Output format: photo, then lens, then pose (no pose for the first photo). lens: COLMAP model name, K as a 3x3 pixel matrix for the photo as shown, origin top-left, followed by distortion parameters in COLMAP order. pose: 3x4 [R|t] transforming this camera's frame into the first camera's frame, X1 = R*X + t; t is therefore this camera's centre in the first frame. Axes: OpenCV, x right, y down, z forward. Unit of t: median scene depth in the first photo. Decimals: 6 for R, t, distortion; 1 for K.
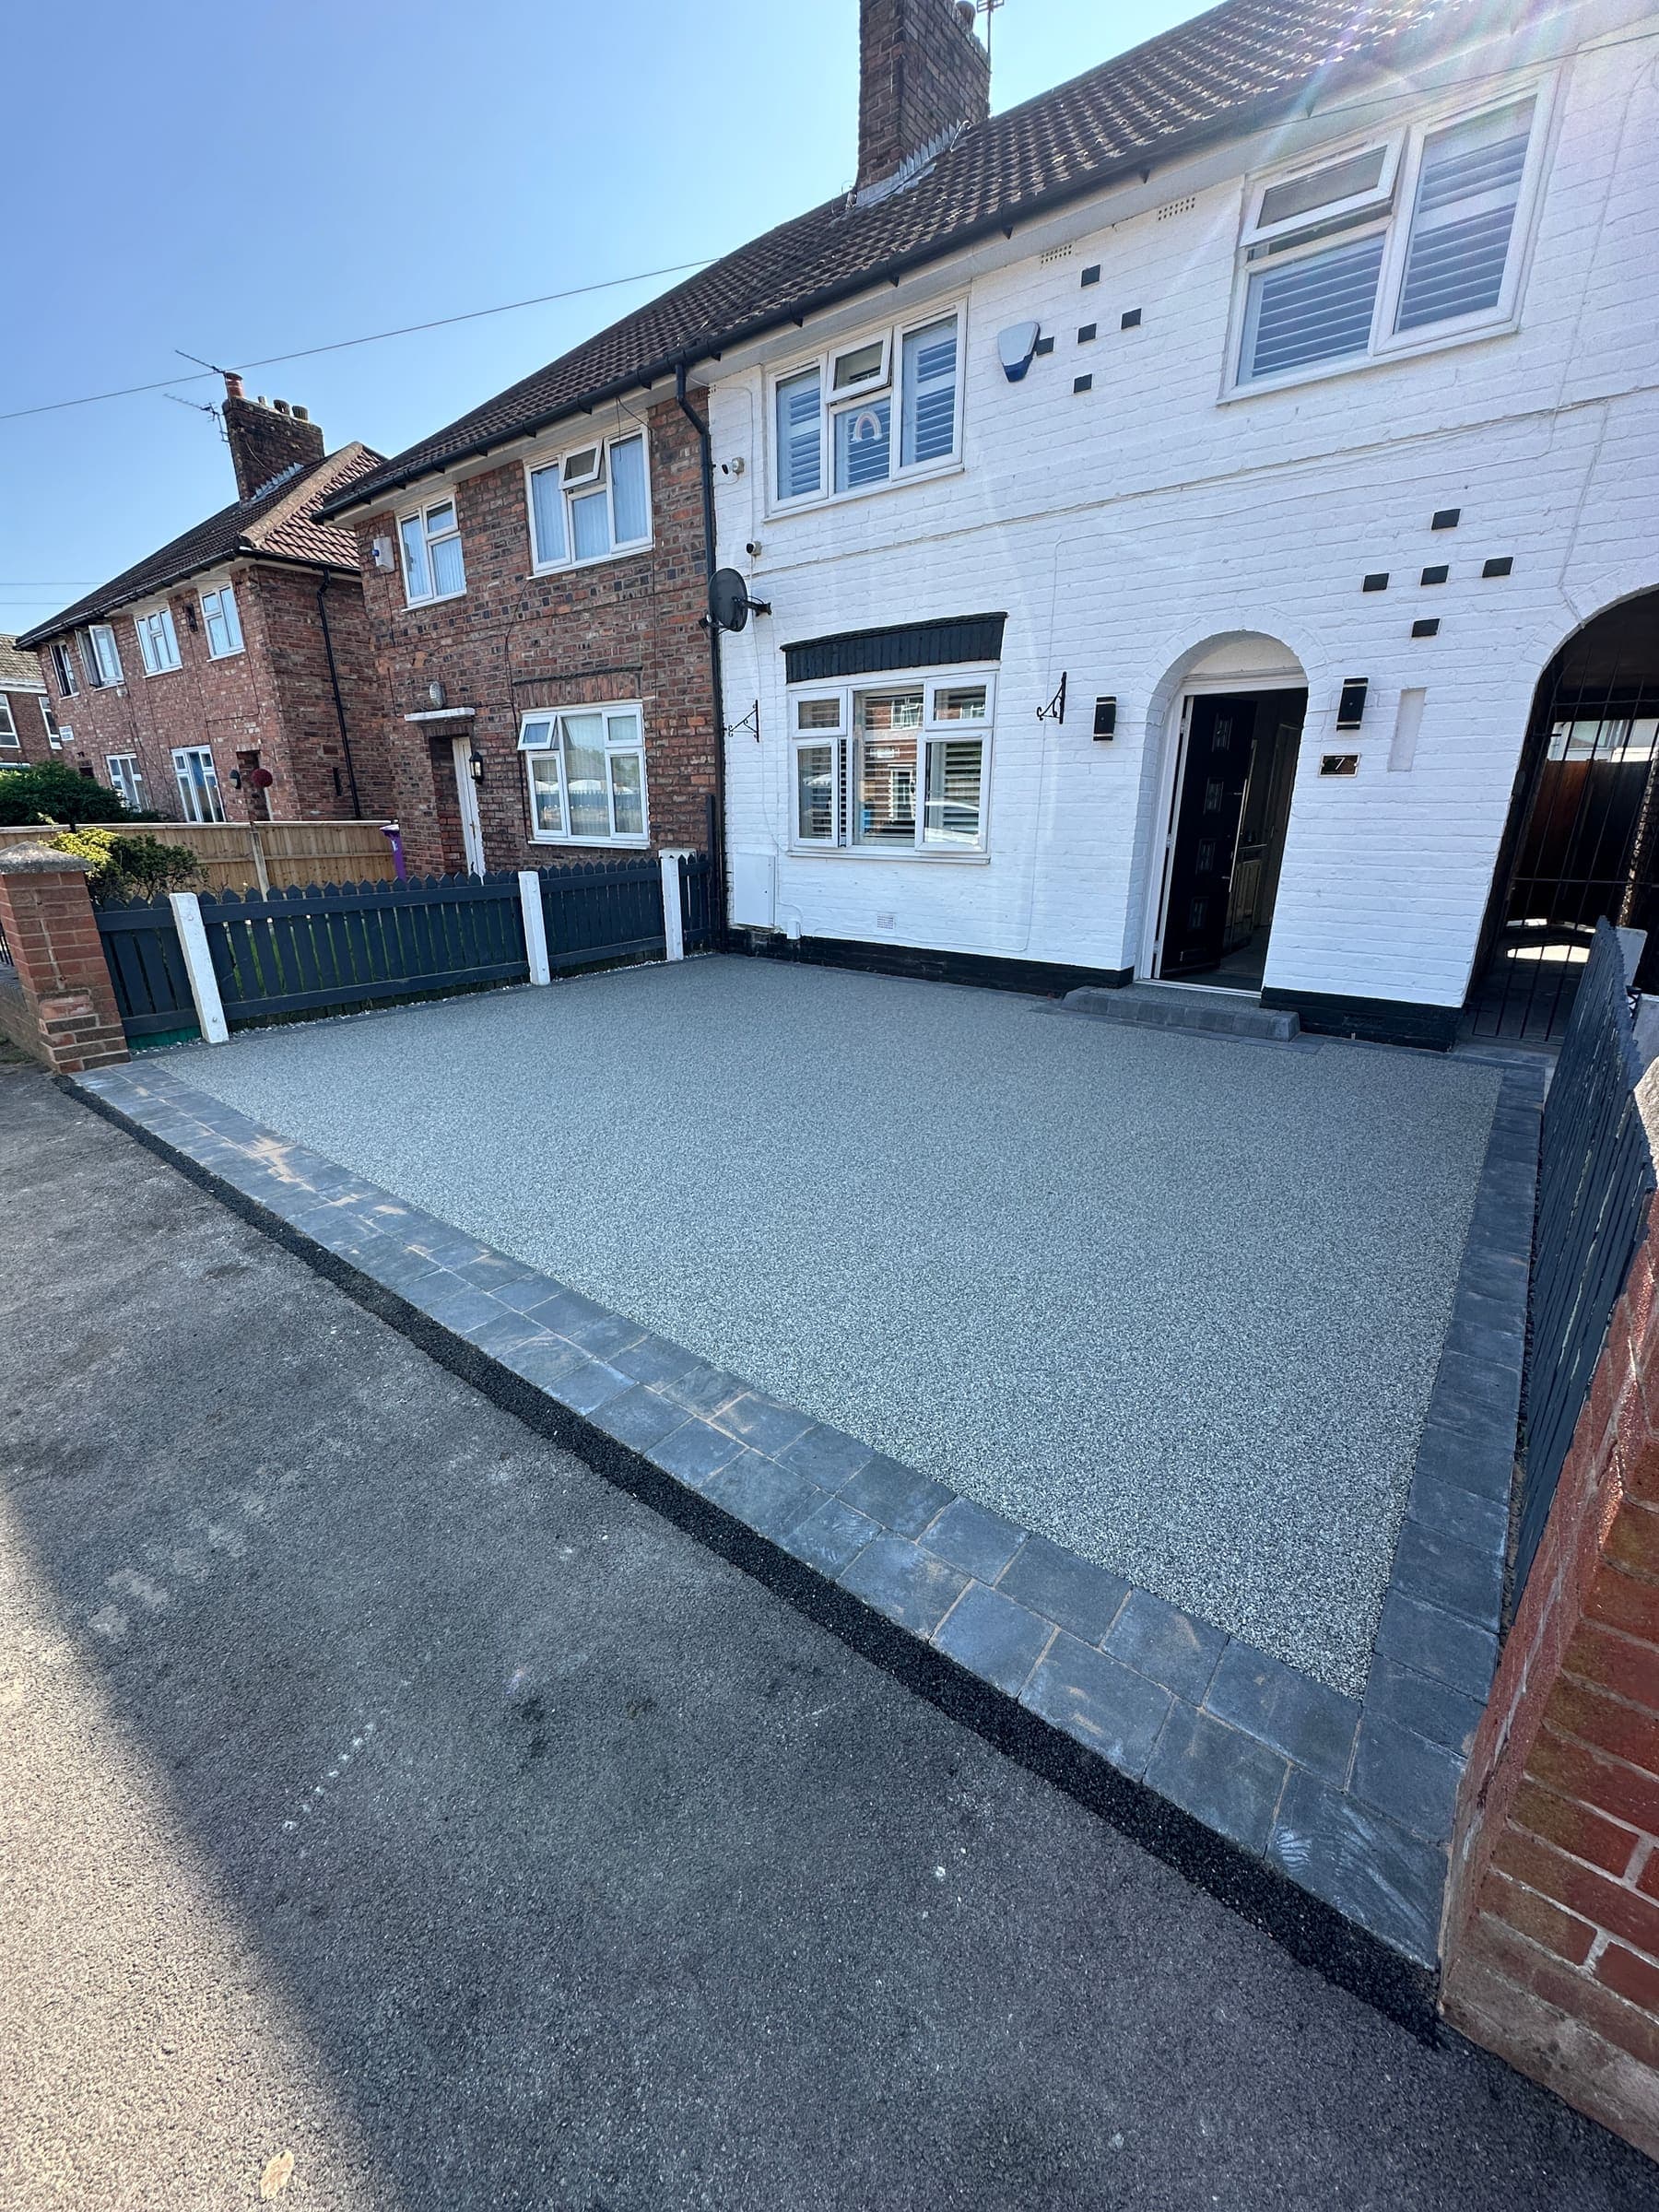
lens RADIAL K [[878.3, 0, 822.8], [0, 878.3, 1095.9], [0, 0, 1]] dist [-0.003227, 0.000327]
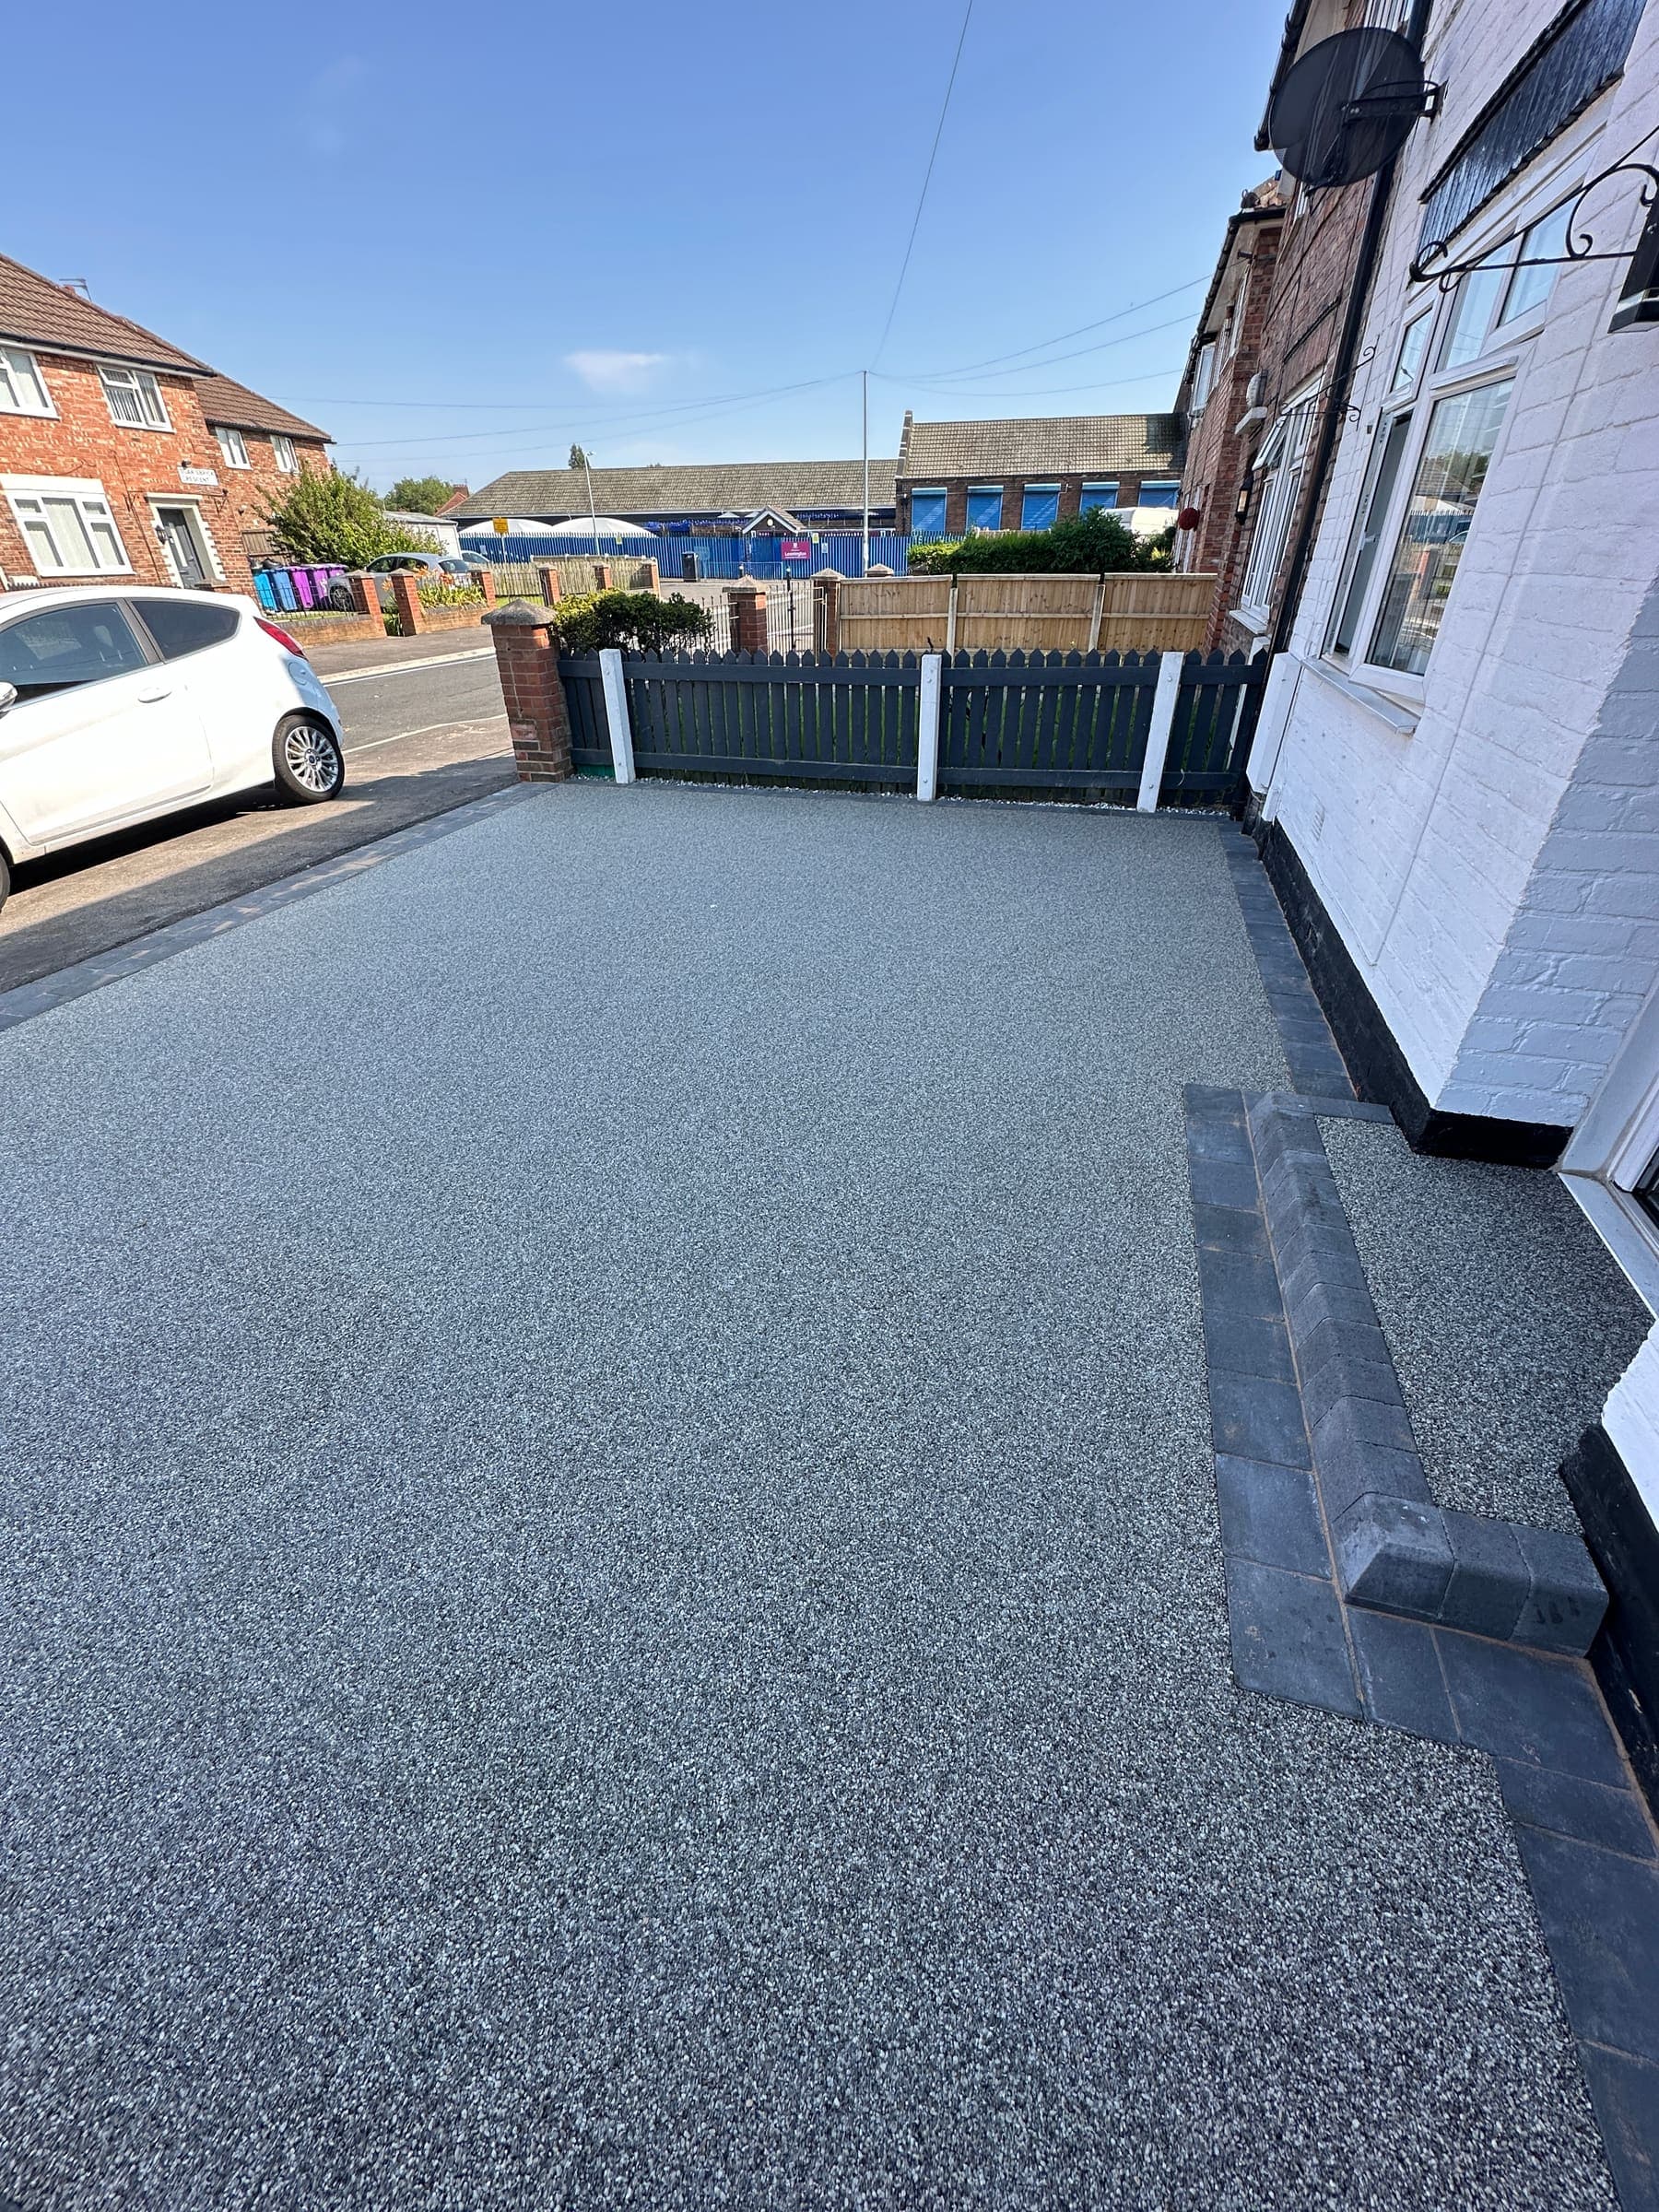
lens RADIAL K [[878.3, 0, 830.9], [0, 878.3, 1110.1], [0, 0, 1]] dist [-0.003227, 0.000327]
pose [[0.377797, 0.493247, -0.783567, 0.943697], [-0.279556, 0.867558, 0.411330, -0.396553], [0.882677, 0.063652, 0.465651, 1.140551]]
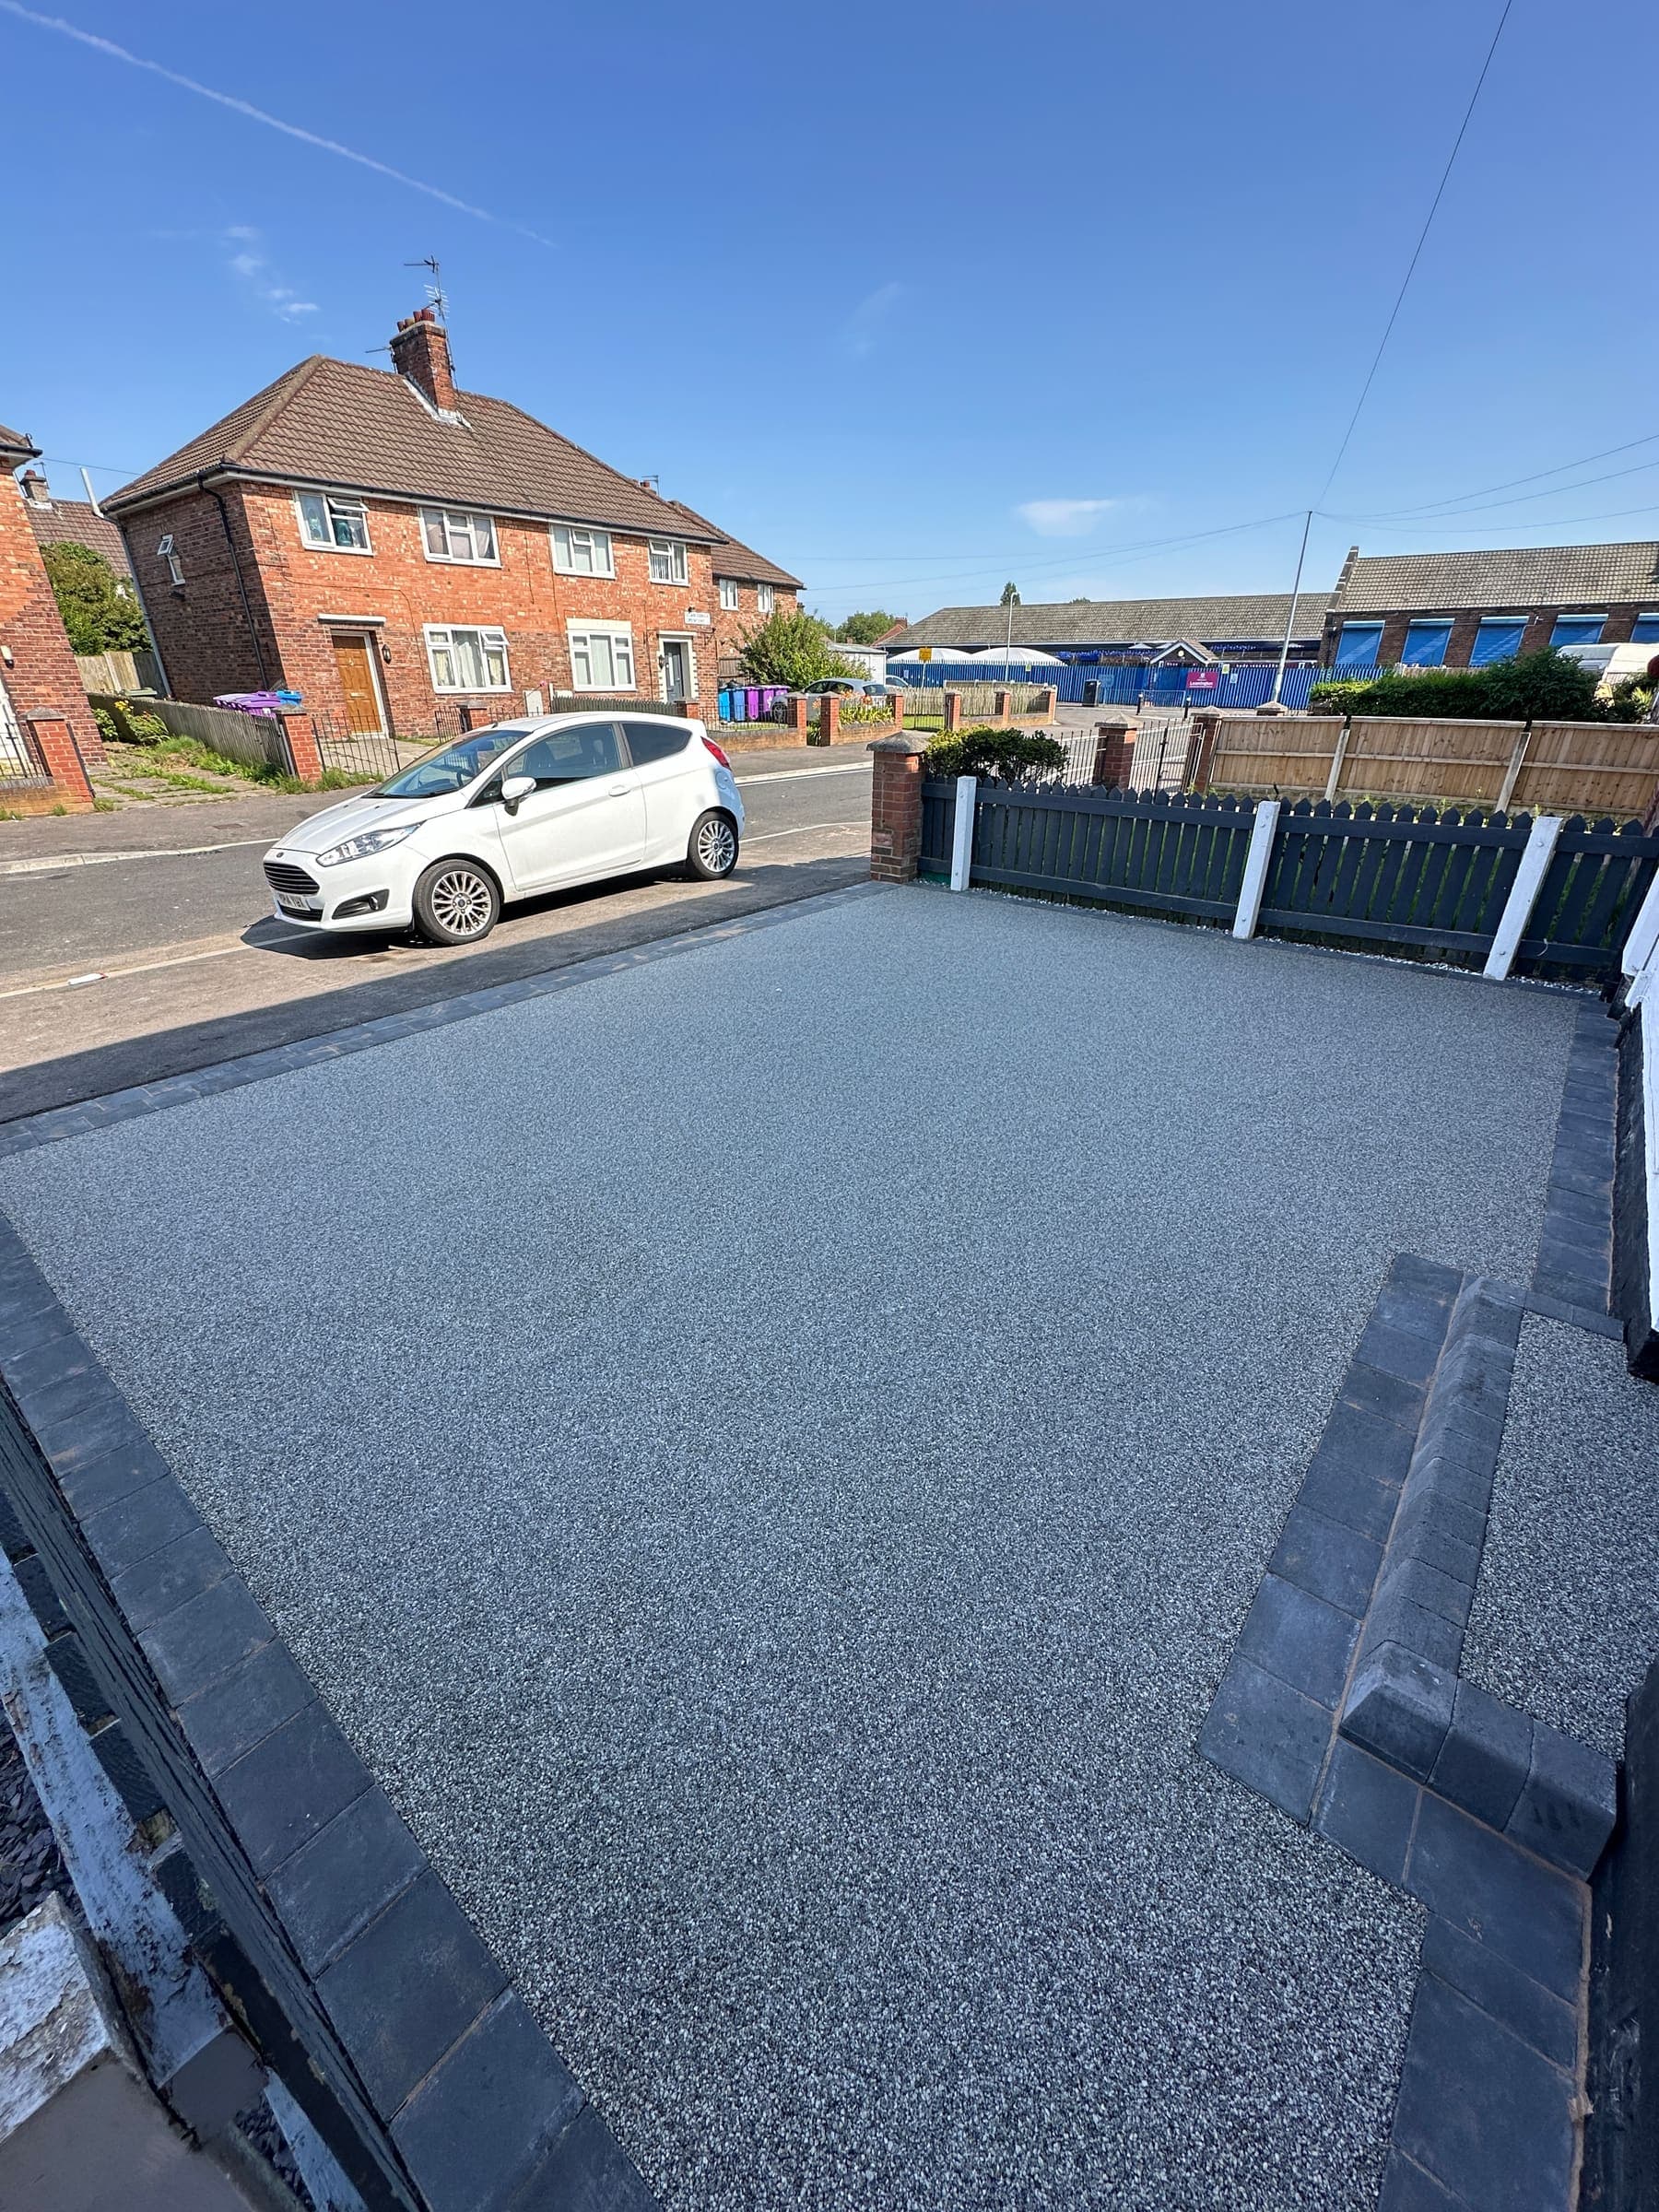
lens RADIAL K [[878.3, 0, 829.6], [0, 878.3, 1113.9], [0, 0, 1]] dist [-0.003227, 0.000327]
pose [[-0.016334, 0.445524, -0.895121, 1.079846], [-0.317821, 0.846496, 0.427123, -0.455088], [0.948010, 0.291465, 0.127770, 1.180882]]
